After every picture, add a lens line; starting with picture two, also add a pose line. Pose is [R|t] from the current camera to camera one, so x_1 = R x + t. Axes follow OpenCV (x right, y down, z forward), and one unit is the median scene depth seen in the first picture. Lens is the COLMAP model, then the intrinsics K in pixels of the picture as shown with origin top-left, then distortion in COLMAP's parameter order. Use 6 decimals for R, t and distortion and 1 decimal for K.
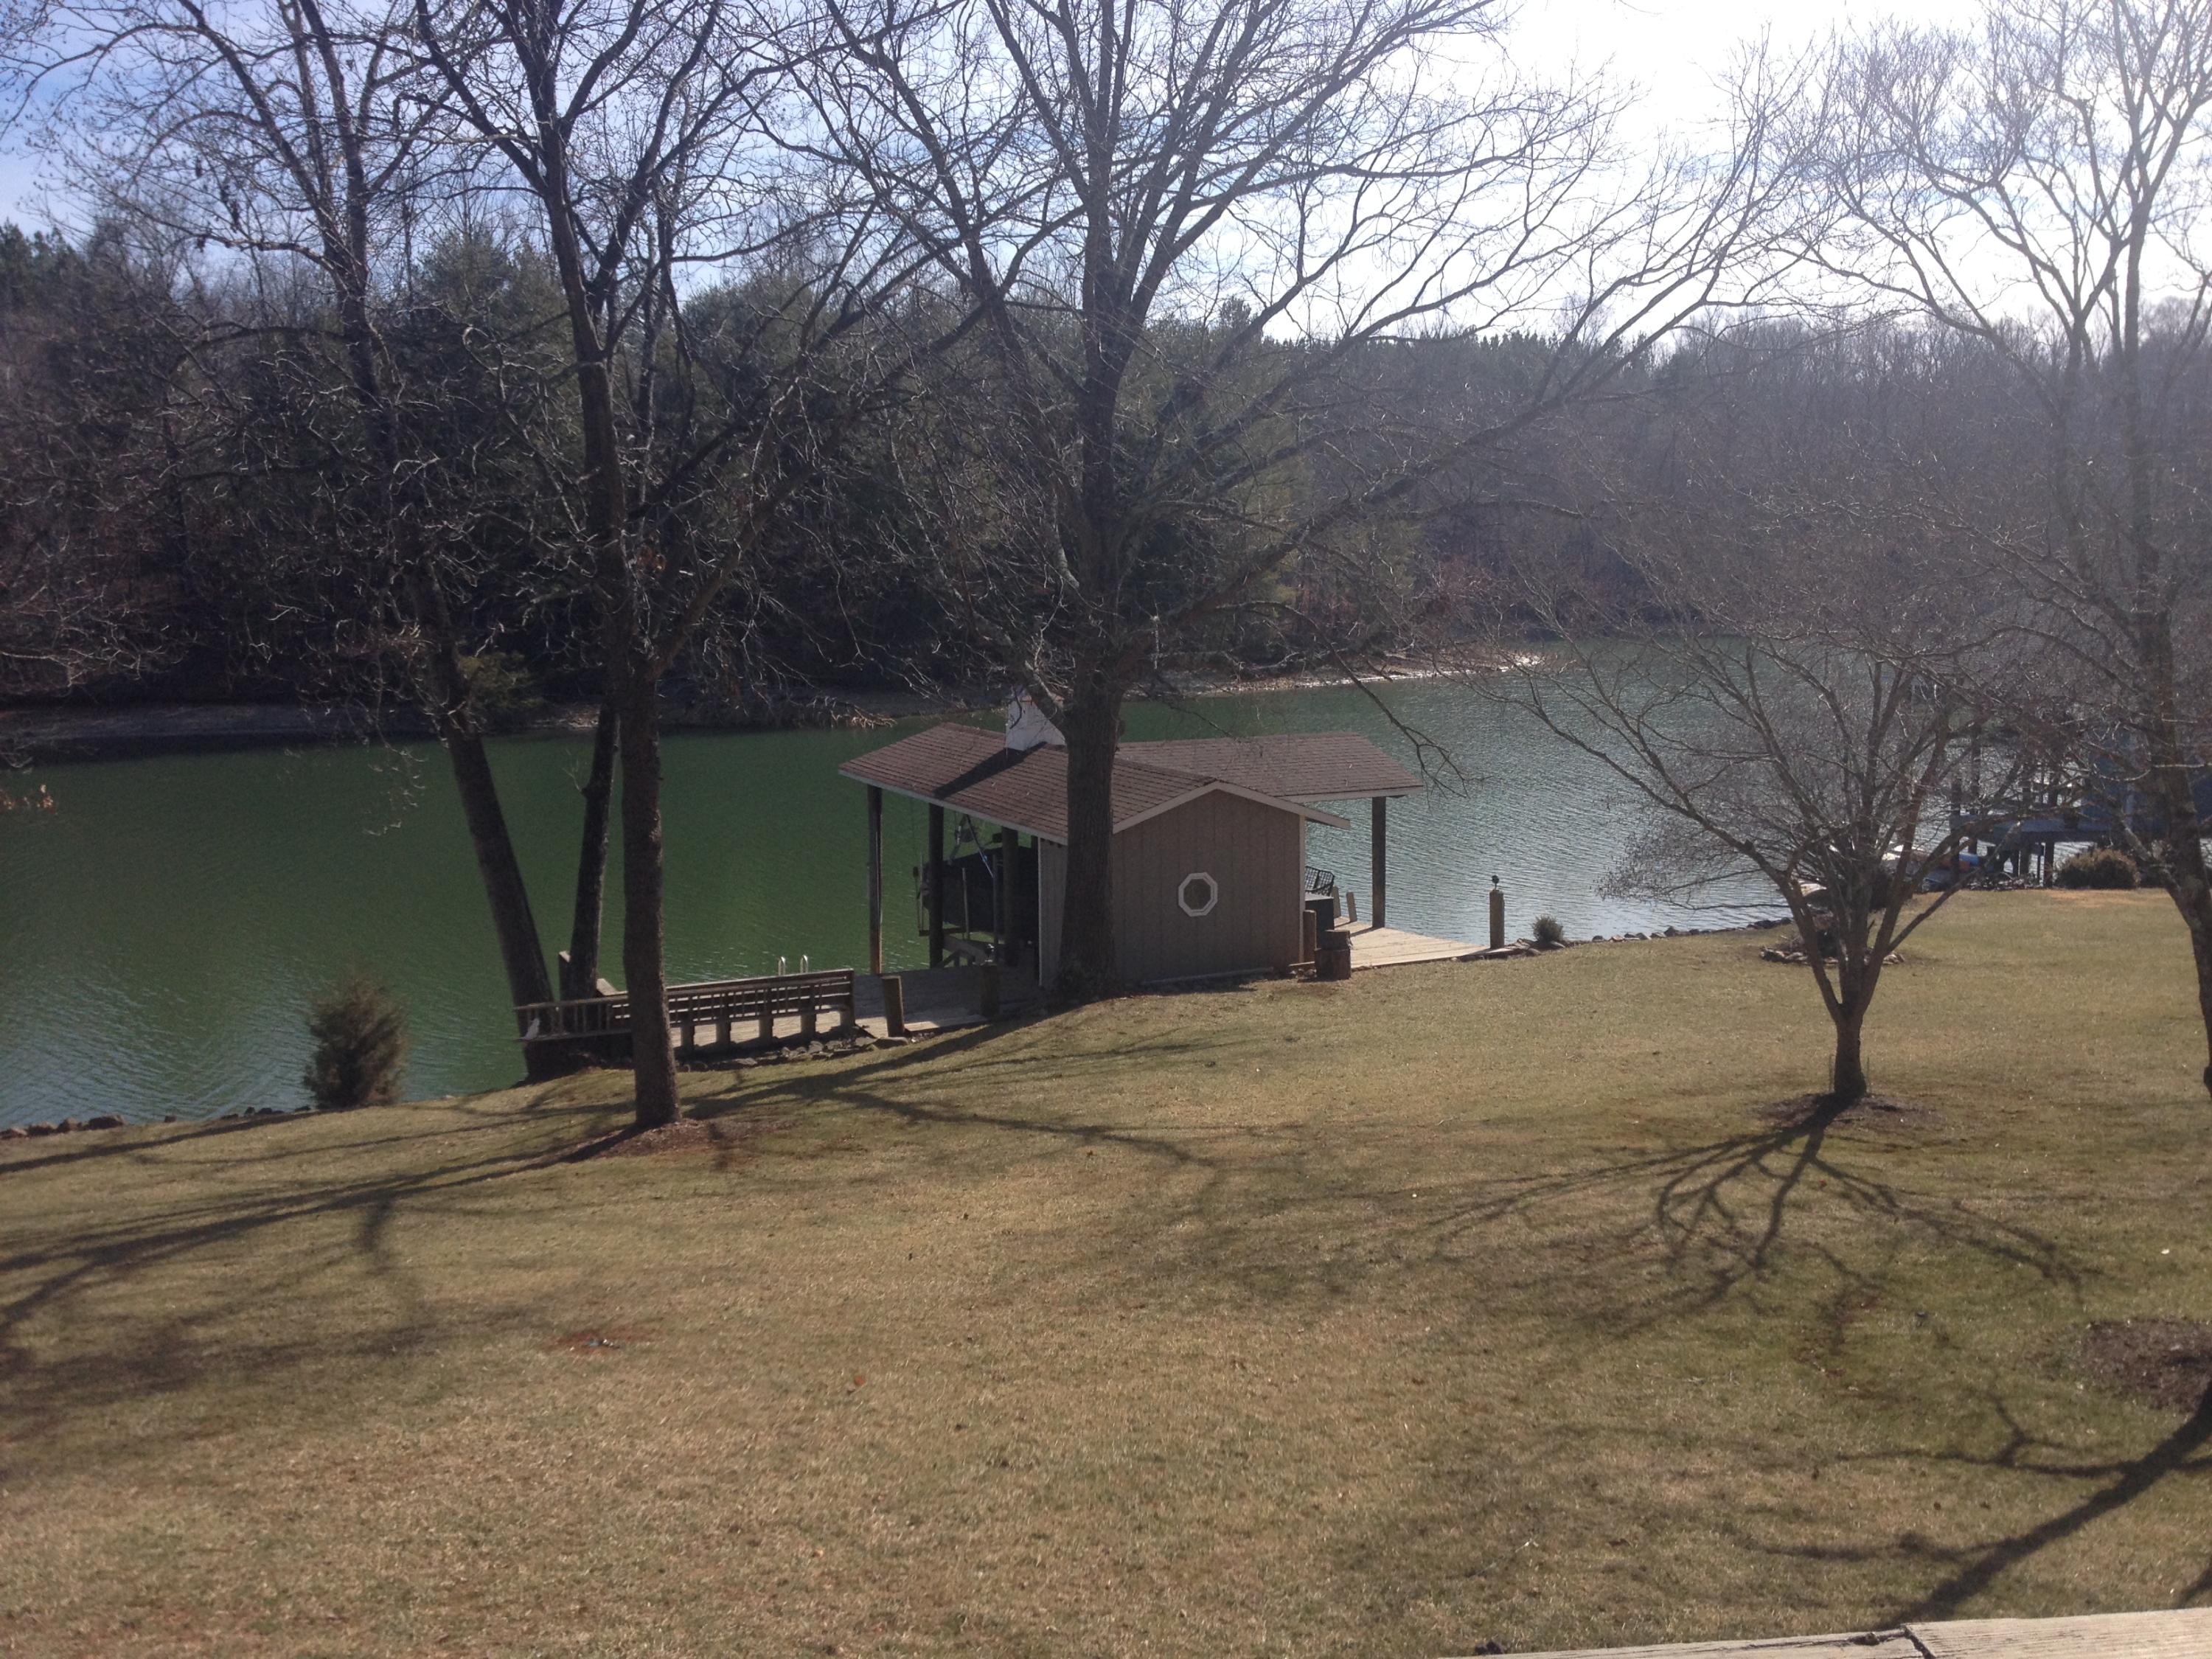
lens RADIAL K [[2076.4, 0, 1105.3], [0, 2076.4, 795.9], [0, 0, 1]] dist [0.117690, -0.248734]
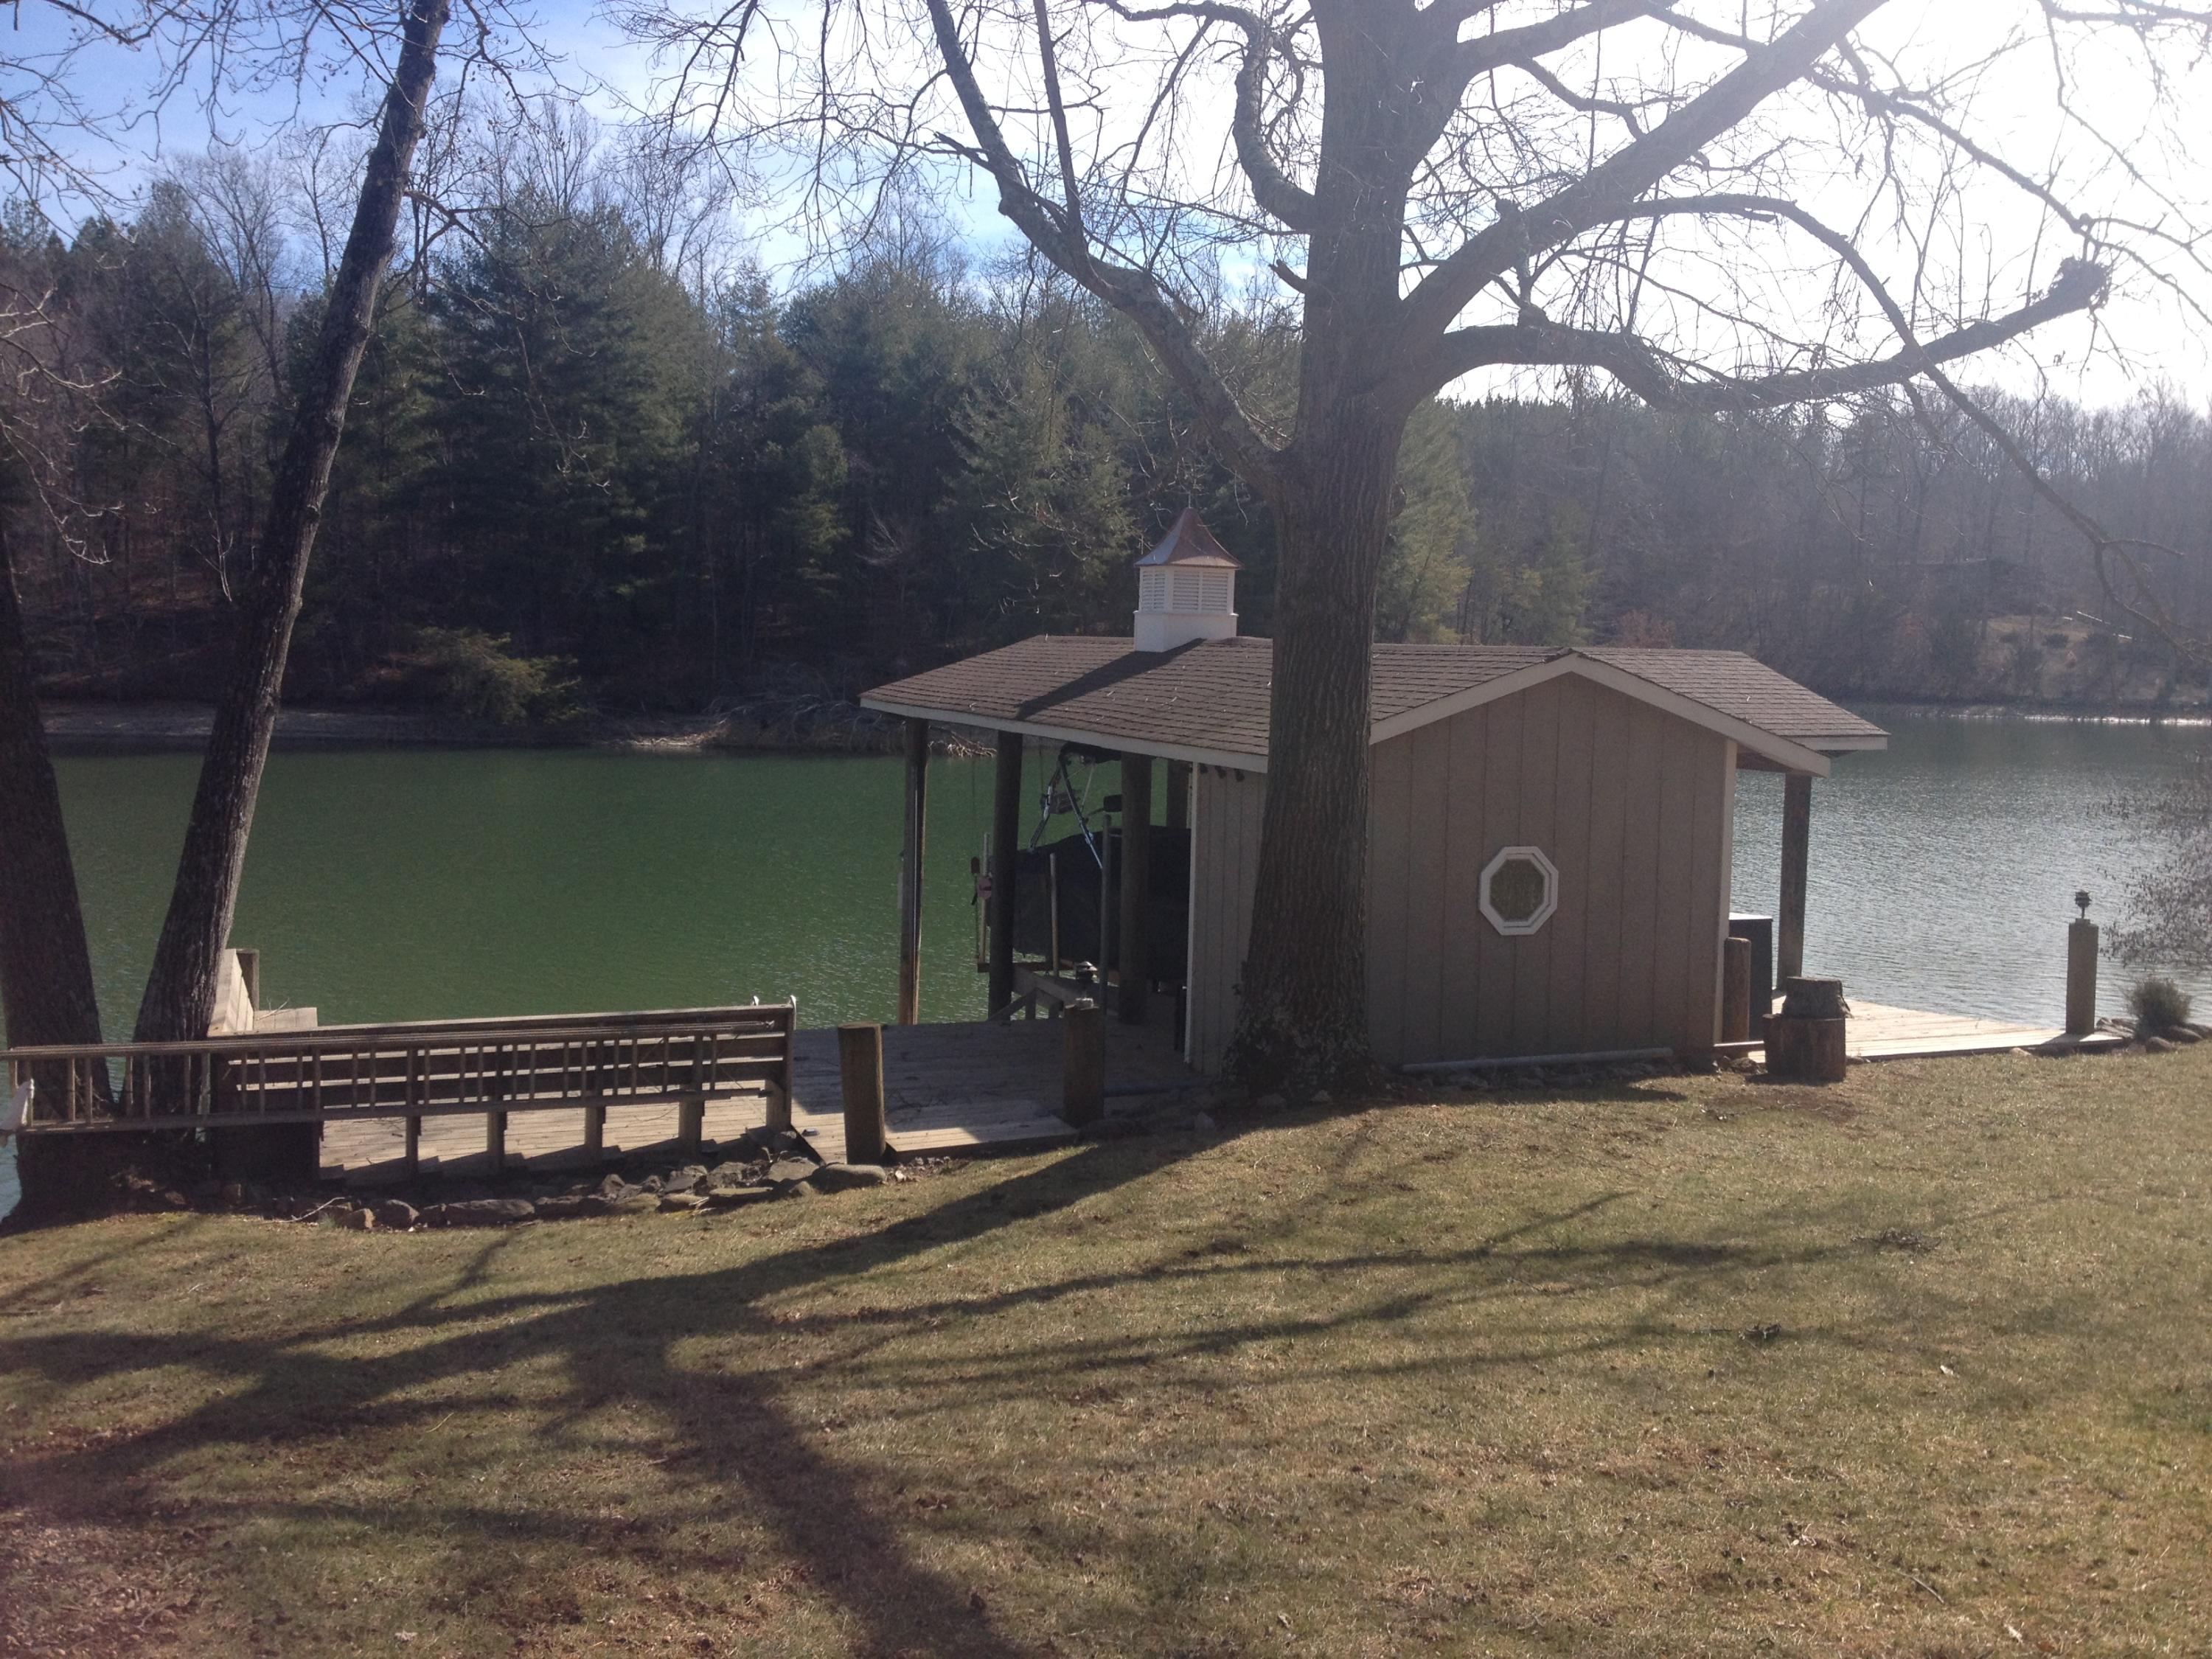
lens RADIAL K [[2076.4, 0, 1105.3], [0, 2076.4, 795.9], [0, 0, 1]] dist [0.117690, -0.248734]
pose [[0.997576, 0.040332, -0.056707, -0.025618], [-0.042551, 0.998353, -0.038481, 0.048321], [0.055061, 0.040800, 0.997649, 0.508308]]
